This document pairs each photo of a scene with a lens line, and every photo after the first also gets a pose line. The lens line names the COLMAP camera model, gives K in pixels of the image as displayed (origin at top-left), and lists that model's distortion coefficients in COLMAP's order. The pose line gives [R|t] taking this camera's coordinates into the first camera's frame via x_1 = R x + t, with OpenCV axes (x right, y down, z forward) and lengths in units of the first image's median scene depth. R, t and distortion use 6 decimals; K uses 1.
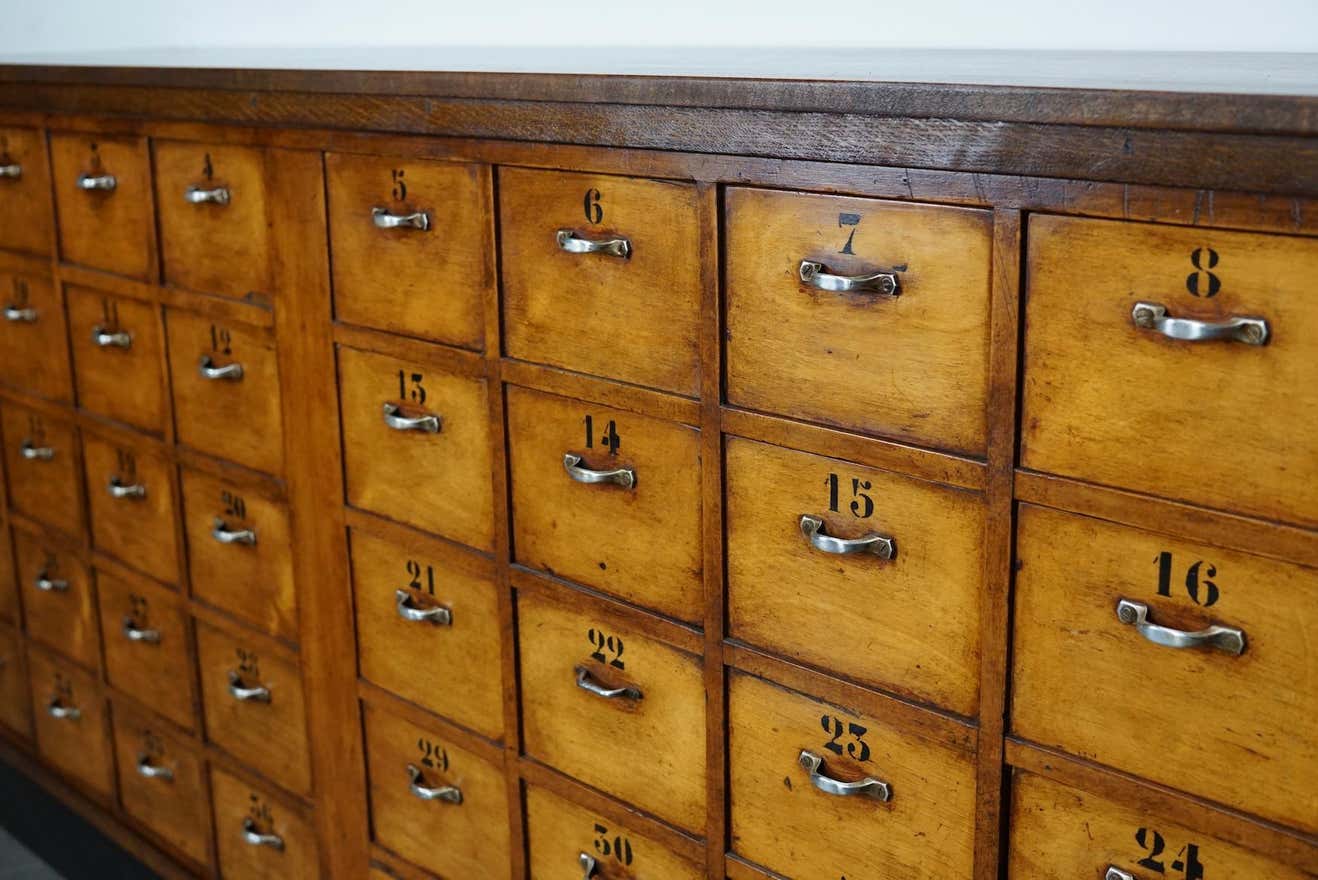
lens RADIAL K [[1700.1, 0, 657.2], [0, 1700.1, 450.2], [0, 0, 1]] dist [-0.144340, 0.292297]
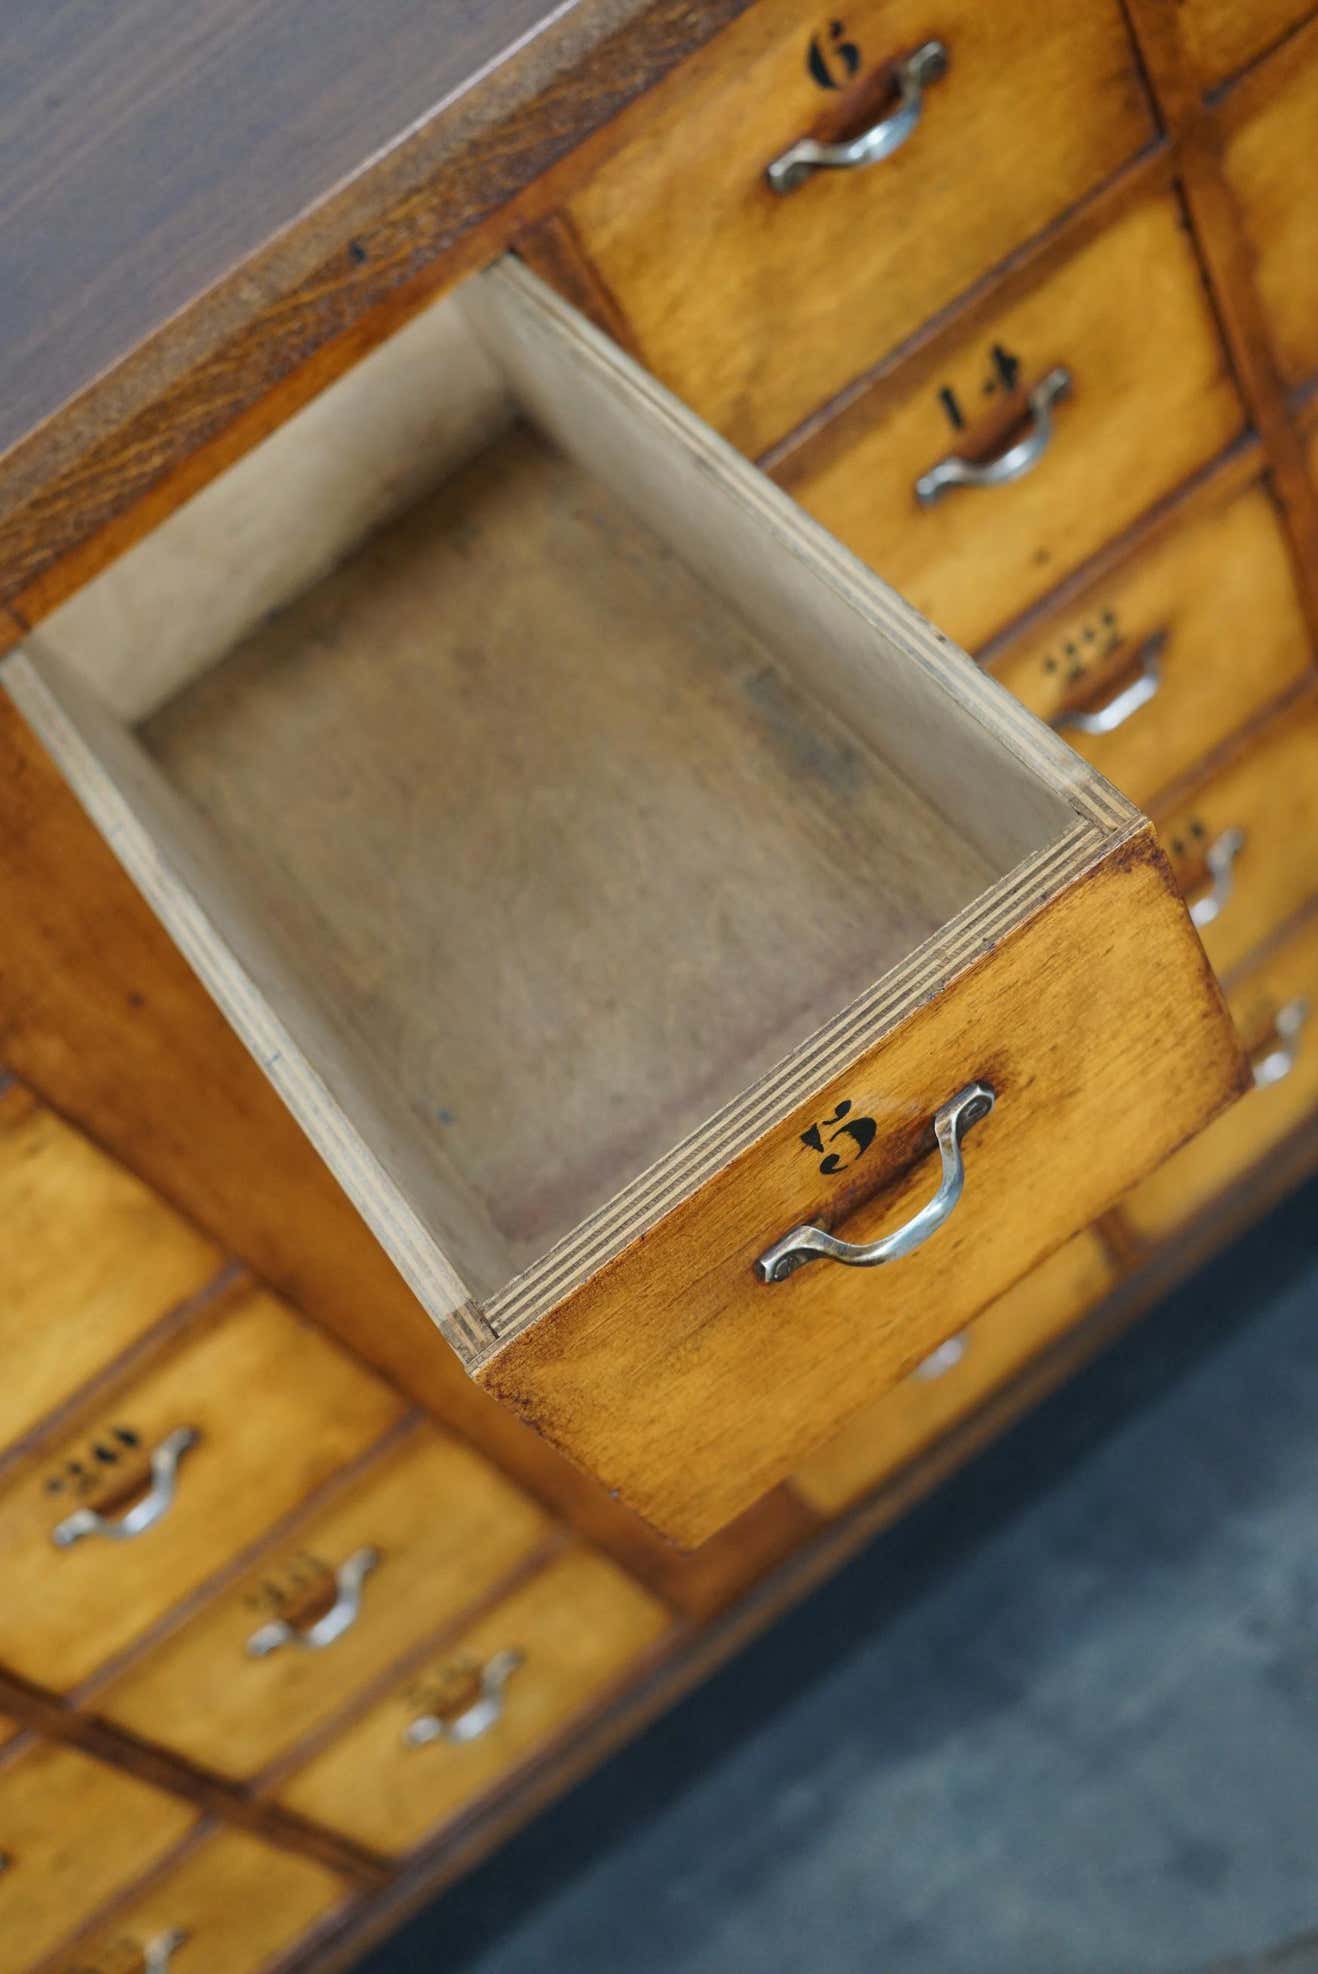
lens RADIAL K [[2573.3, 0, 659.0], [0, 2573.3, 987.0], [0, 0, 1]] dist [-0.158812, 0.351048]
pose [[0.171207, -0.855901, 0.487978, -0.679579], [0.598302, 0.483827, 0.638706, -0.552038], [-0.782766, 0.182607, 0.594922, 0.730179]]
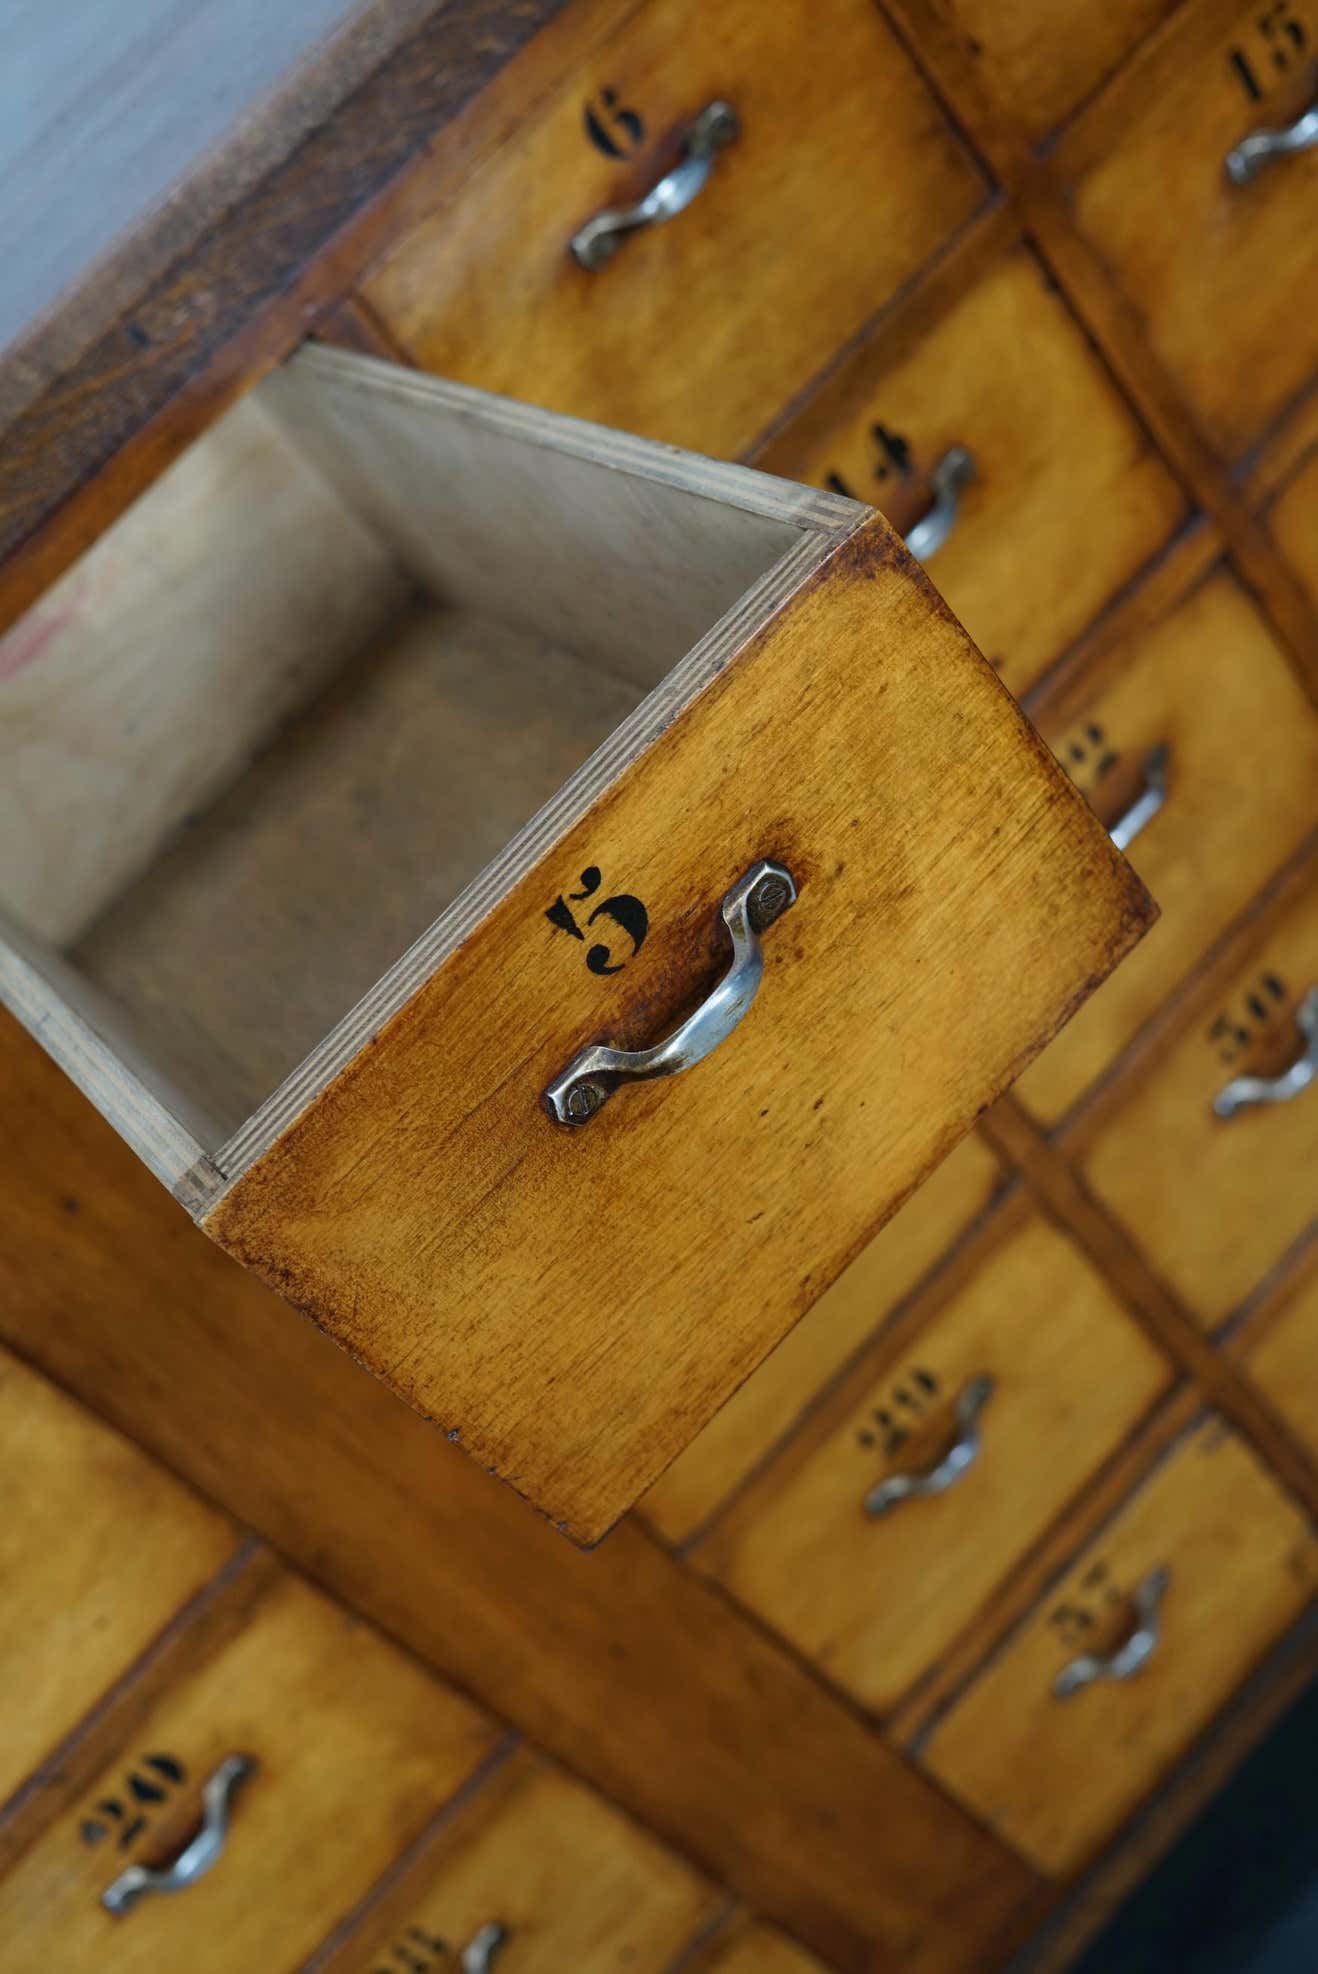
lens RADIAL K [[2573.3, 0, 659.0], [0, 2573.3, 987.0], [0, 0, 1]] dist [-0.158812, 0.351048]
pose [[0.126338, -0.710404, 0.692362, -0.781655], [0.749873, 0.525311, 0.402168, -0.325238], [-0.649407, 0.468374, 0.599079, 0.742931]]
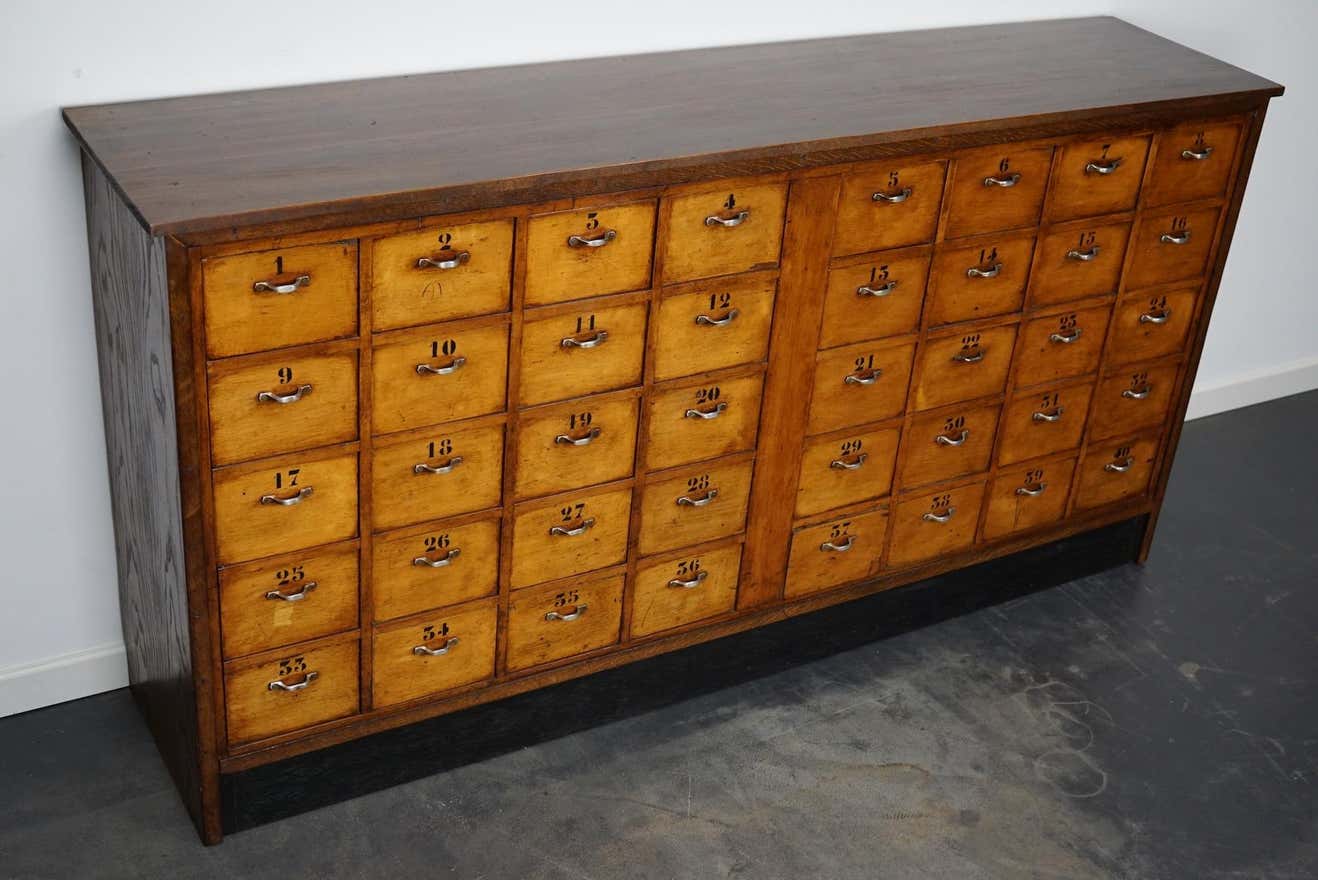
lens RADIAL K [[1700.1, 0, 657.2], [0, 1700.1, 450.2], [0, 0, 1]] dist [-0.144340, 0.292297]
pose [[0.225898, -0.446593, 0.865751, -2.630932], [0.163926, 0.893477, 0.418123, -0.946696], [-0.960259, 0.047466, 0.275043, 0.920463]]
